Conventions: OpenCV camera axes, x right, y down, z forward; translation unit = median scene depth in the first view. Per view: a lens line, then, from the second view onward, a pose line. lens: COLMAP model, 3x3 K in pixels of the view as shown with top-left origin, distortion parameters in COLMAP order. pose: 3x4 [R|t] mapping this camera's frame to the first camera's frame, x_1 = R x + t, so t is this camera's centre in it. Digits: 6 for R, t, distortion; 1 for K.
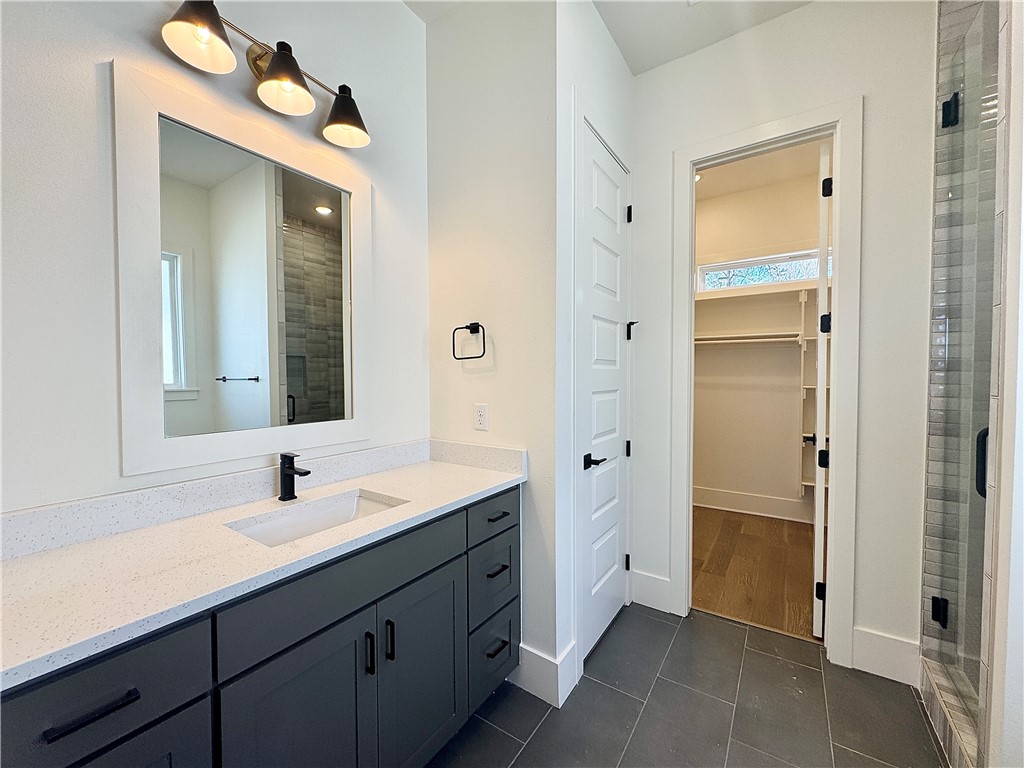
lens RADIAL K [[409.9, 0, 510.9], [0, 409.9, 384.9], [0, 0, 1]] dist [-0.001866, -0.000137]
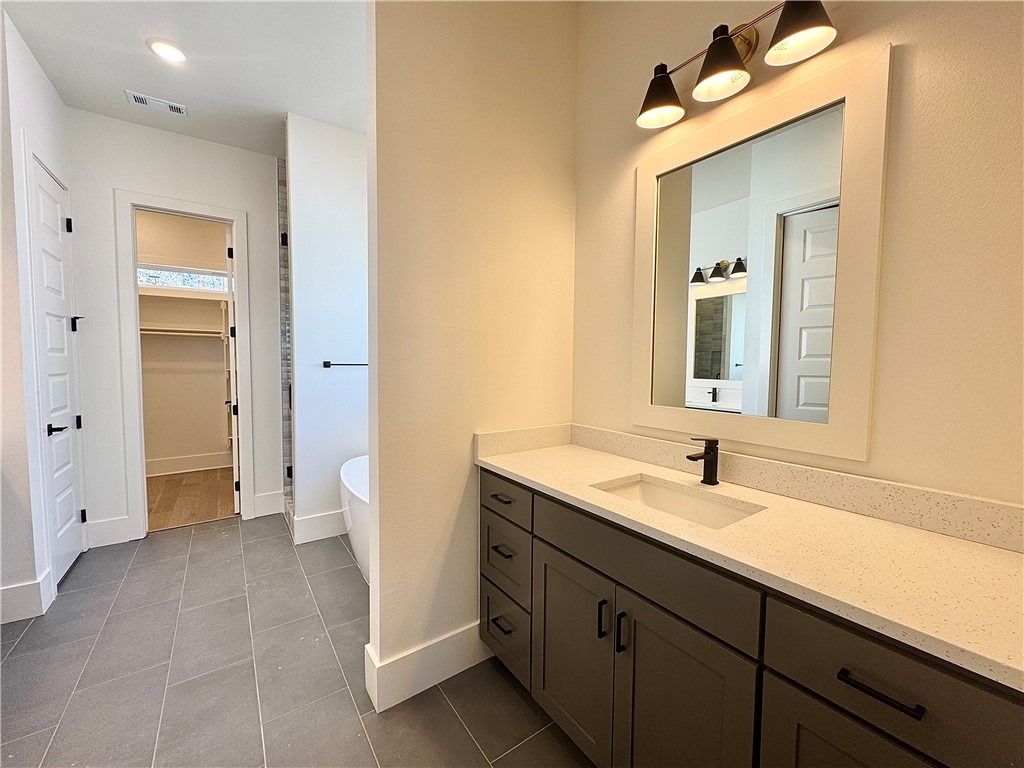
lens RADIAL K [[409.9, 0, 510.9], [0, 409.9, 384.9], [0, 0, 1]] dist [-0.001866, -0.000137]
pose [[0.354346, -0.048208, 0.933871, -0.407855], [0.013075, 0.998828, 0.046600, 0.008066], [-0.935023, -0.004302, 0.354561, -0.656540]]
